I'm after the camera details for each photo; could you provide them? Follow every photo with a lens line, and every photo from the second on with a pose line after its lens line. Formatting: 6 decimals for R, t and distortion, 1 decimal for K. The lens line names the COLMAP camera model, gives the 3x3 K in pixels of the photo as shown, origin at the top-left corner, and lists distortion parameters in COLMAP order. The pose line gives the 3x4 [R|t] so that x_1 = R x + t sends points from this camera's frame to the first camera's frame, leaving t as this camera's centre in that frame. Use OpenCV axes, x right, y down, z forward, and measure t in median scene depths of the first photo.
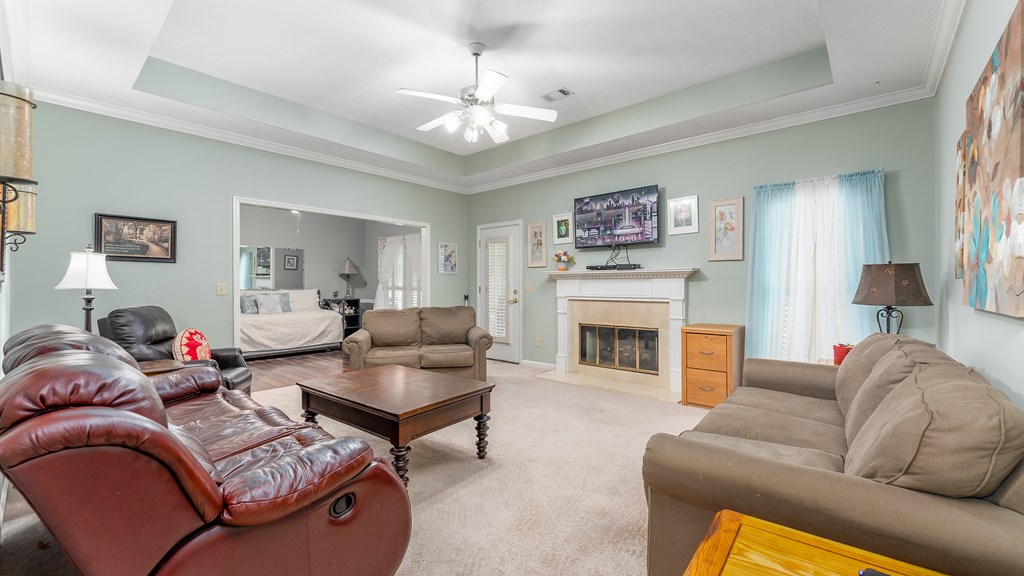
lens RADIAL K [[412.4, 0, 507.5], [0, 412.4, 288.2], [0, 0, 1]] dist [0.001358, 0.000064]
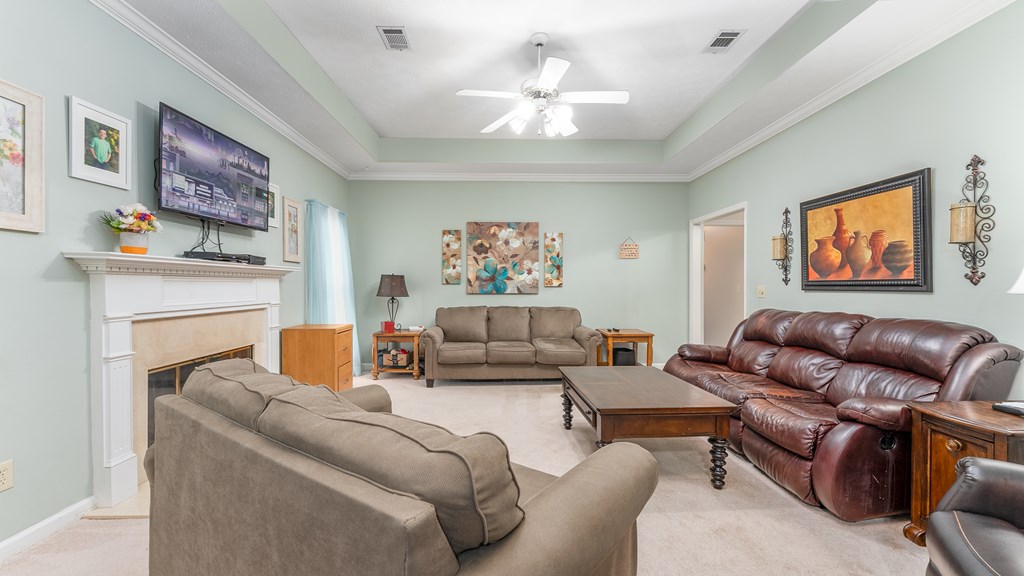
lens RADIAL K [[412.4, 0, 507.5], [0, 412.4, 288.2], [0, 0, 1]] dist [0.001358, 0.000064]
pose [[-0.664142, 0.002274, 0.747603, -0.445113], [0.013428, 0.999870, 0.008887, -0.004855], [-0.747486, 0.015941, -0.664087, 1.017974]]
